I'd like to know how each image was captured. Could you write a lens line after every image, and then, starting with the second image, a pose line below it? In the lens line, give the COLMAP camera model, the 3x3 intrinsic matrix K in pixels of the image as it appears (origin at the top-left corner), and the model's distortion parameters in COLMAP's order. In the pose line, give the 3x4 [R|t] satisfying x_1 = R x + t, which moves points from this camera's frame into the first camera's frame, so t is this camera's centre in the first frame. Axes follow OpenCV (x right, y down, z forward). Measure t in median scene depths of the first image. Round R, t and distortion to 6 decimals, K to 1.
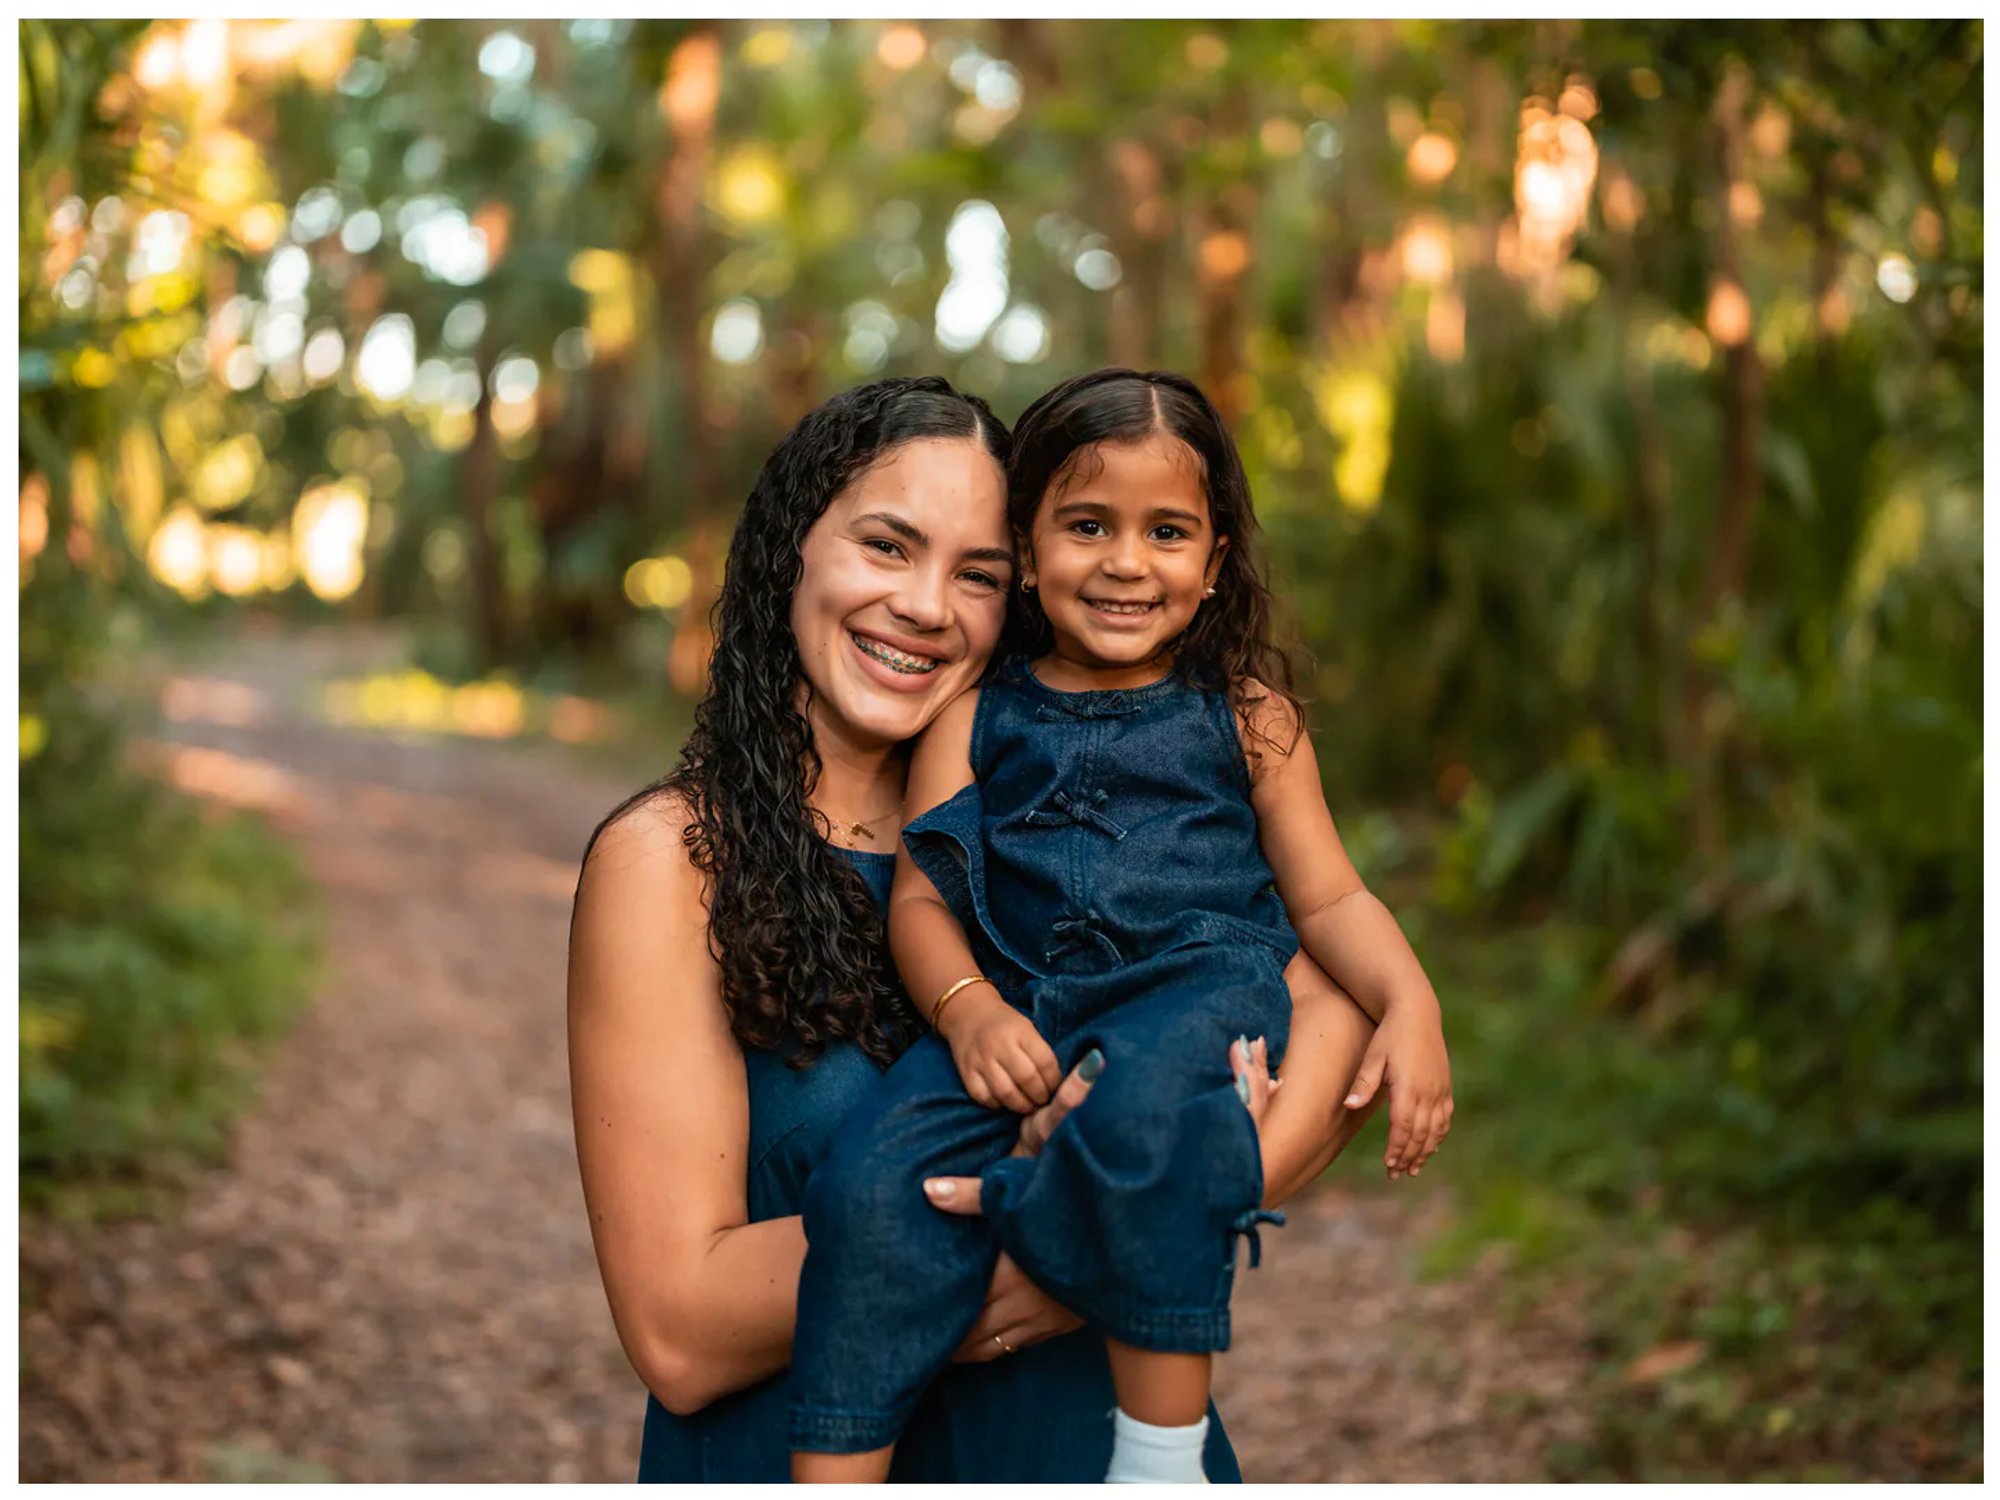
lens RADIAL K [[3141.5, 0, 1000.0], [0, 3141.5, 750.0], [0, 0, 1]] dist [-0.033403, -0.143787]
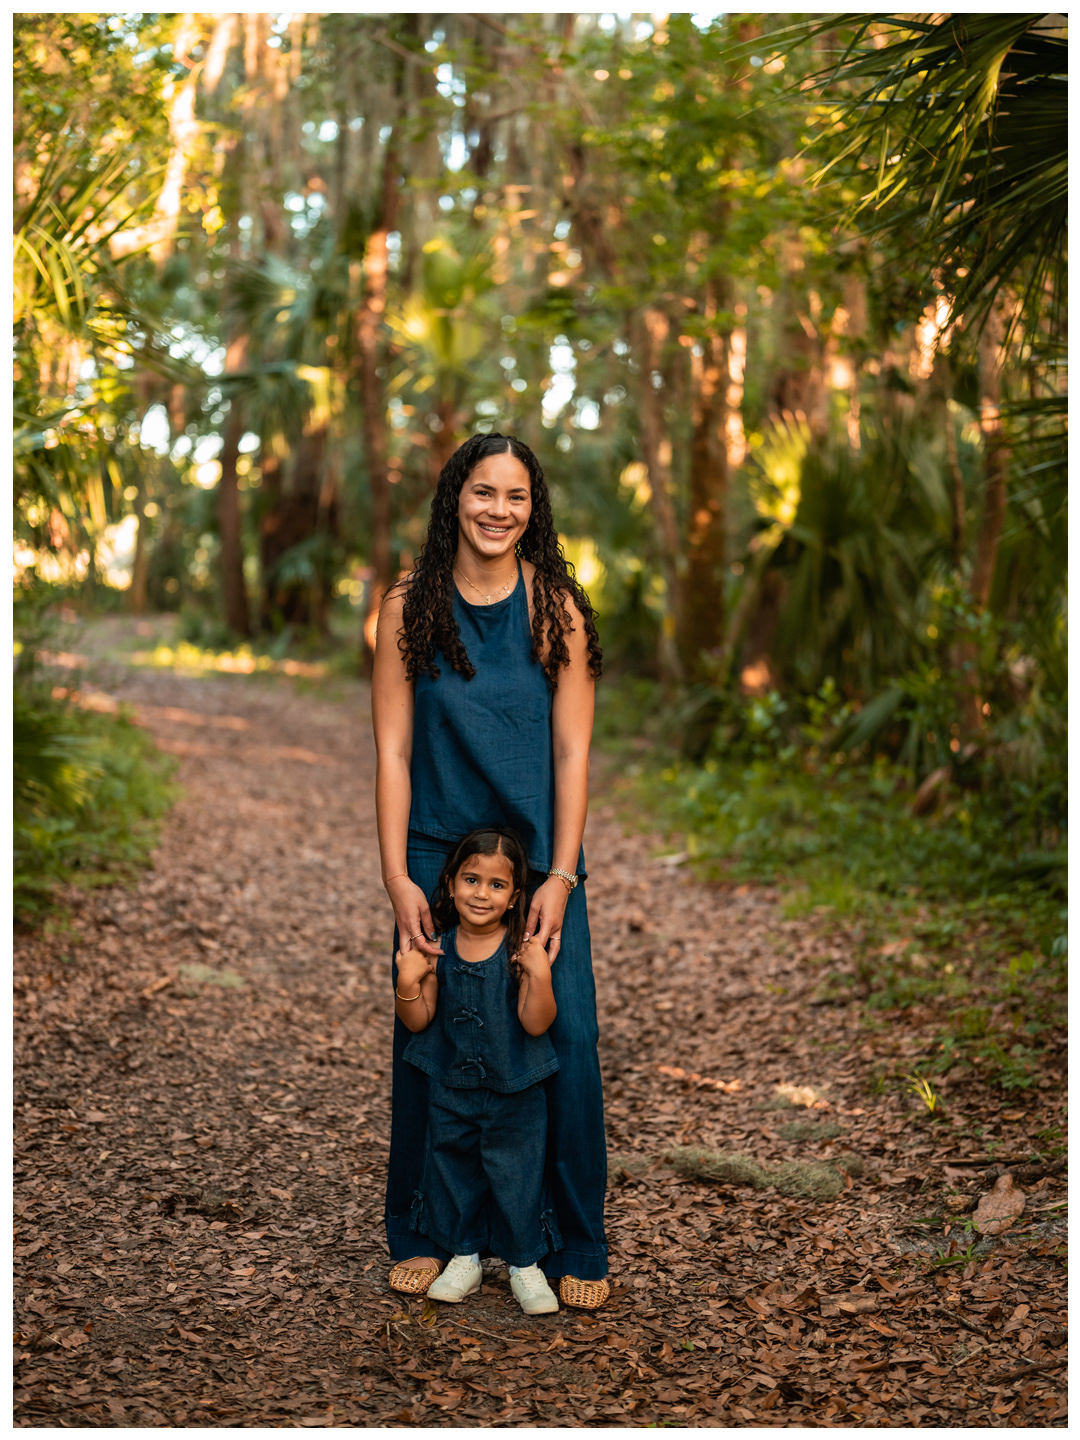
lens RADIAL K [[2261.9, 0, 532.5], [0, 2261.9, 718.2], [0, 0, 1]] dist [-0.033403, -0.143787]
pose [[0.999785, 0.009549, -0.018379, 0.003700], [-0.009506, 0.999952, 0.002444, 0.035827], [0.018402, -0.002269, 0.999828, -0.325035]]
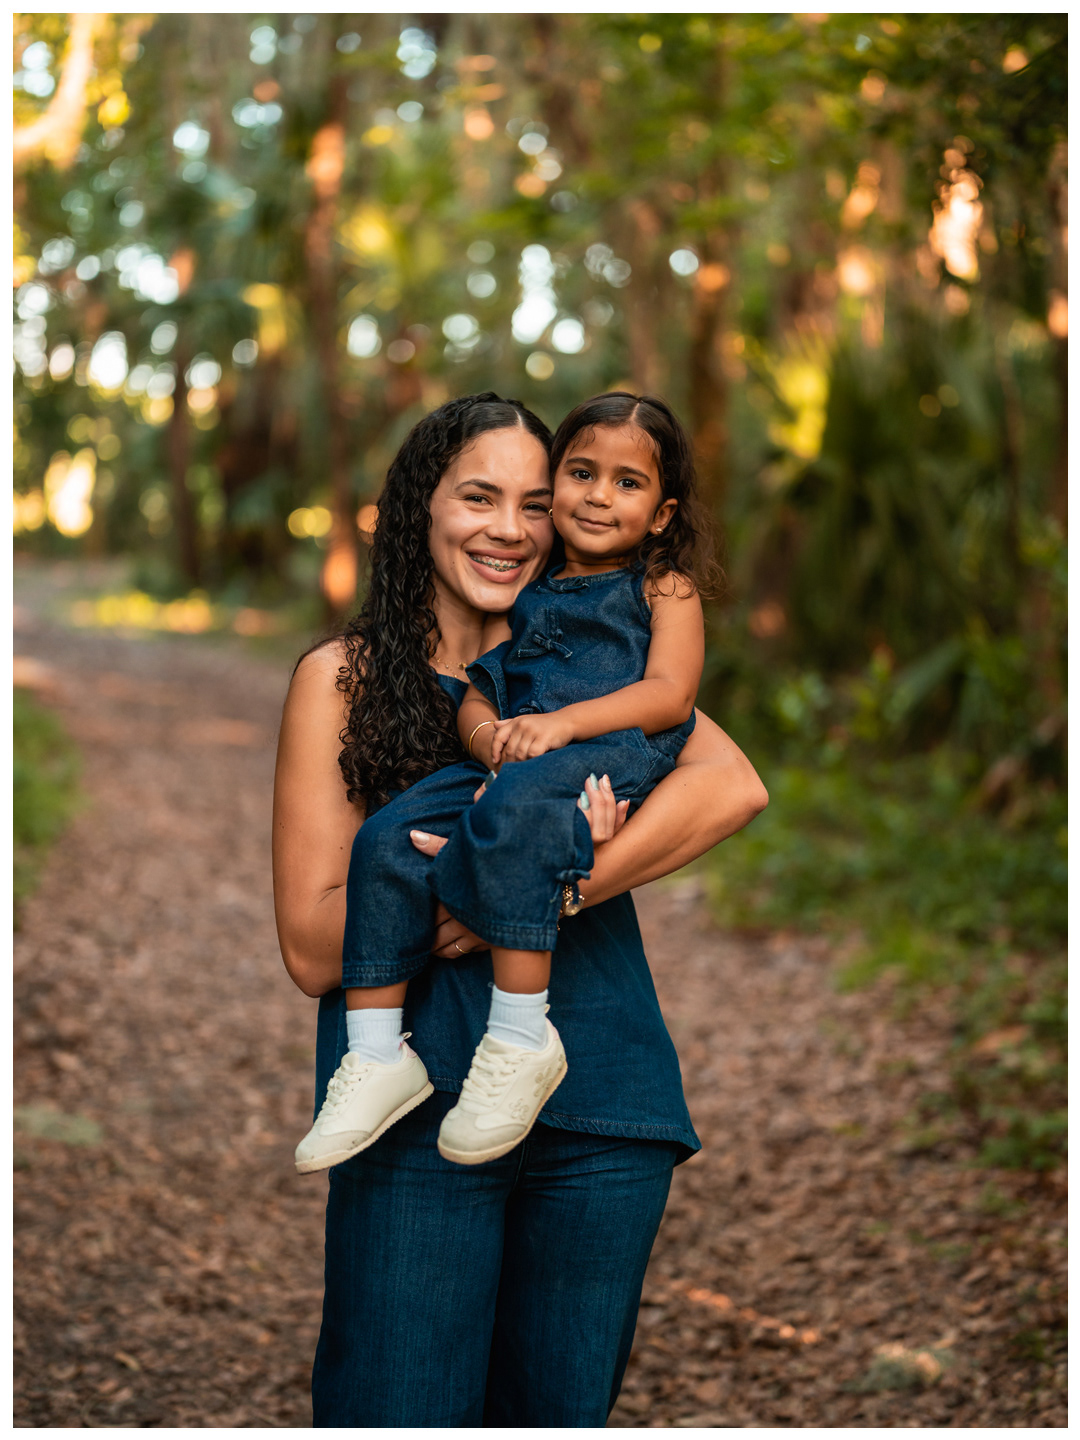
lens RADIAL K [[2309.1, 0, 540.0], [0, 2309.1, 720.0], [0, 0, 1]] dist [-0.036273, -0.144398]
pose [[0.999799, -0.016999, -0.010665, 0.007235], [0.017350, 0.999280, 0.033735, 0.004021], [0.010084, -0.033914, 0.999374, -0.055204]]
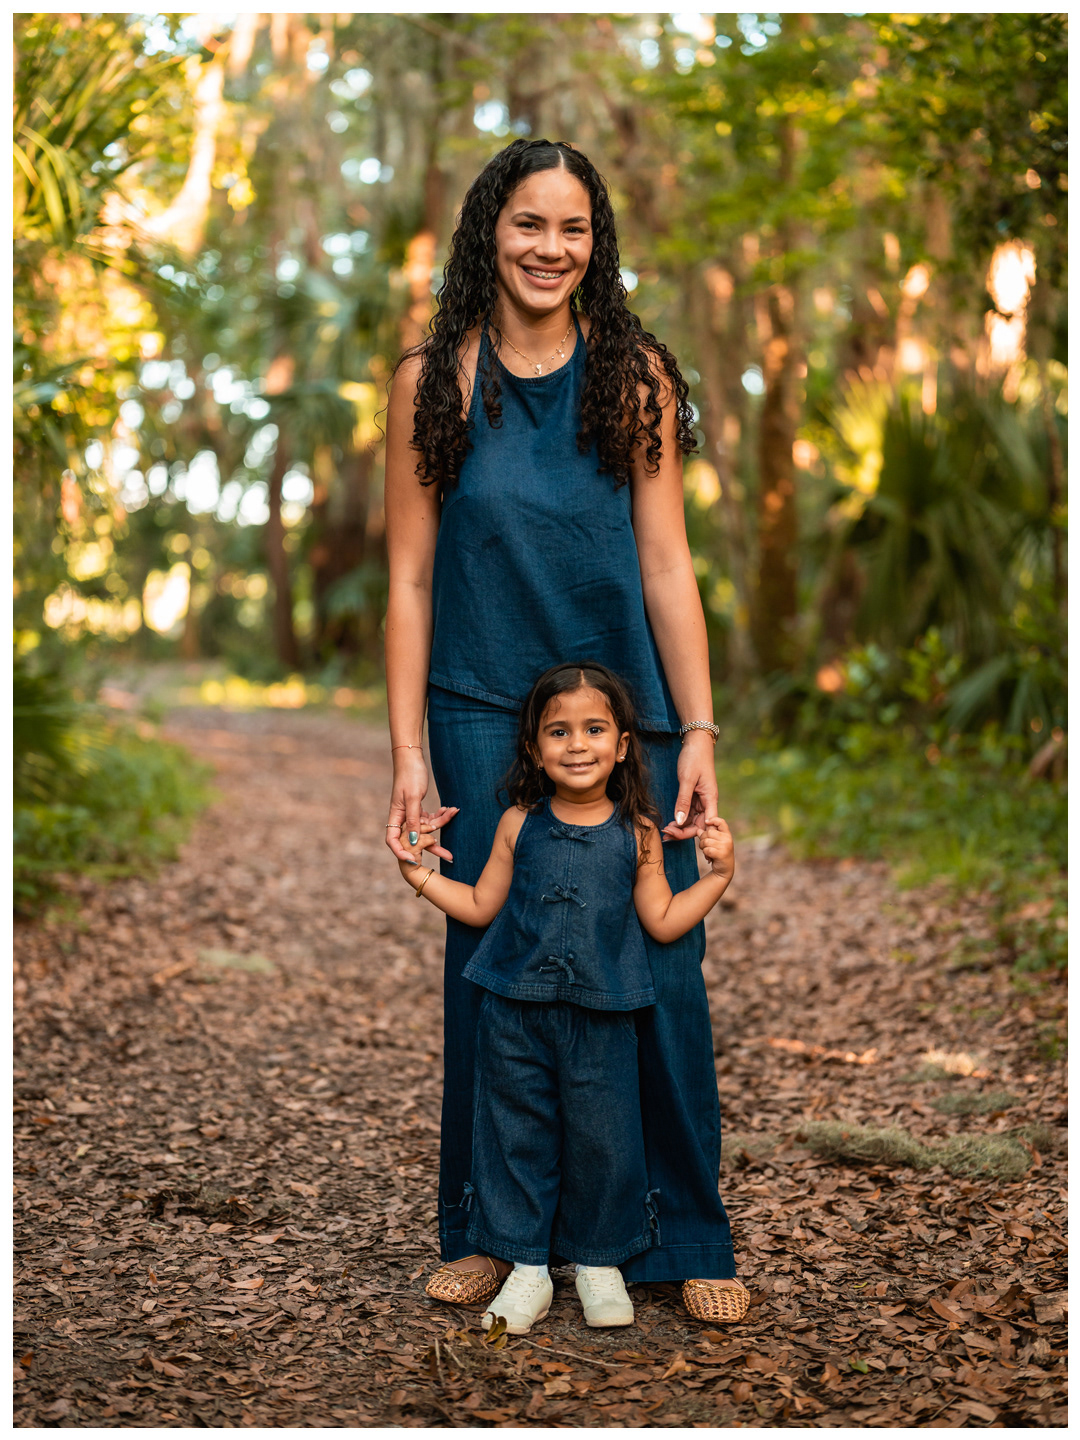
lens RADIAL K [[2261.9, 0, 532.5], [0, 2261.9, 718.2], [0, 0, 1]] dist [-0.033403, -0.143787]
pose [[0.998792, -0.020707, -0.044569, -0.003976], [0.019739, 0.999562, -0.022054, 0.082311], [0.045006, 0.021147, 0.998763, -0.179005]]
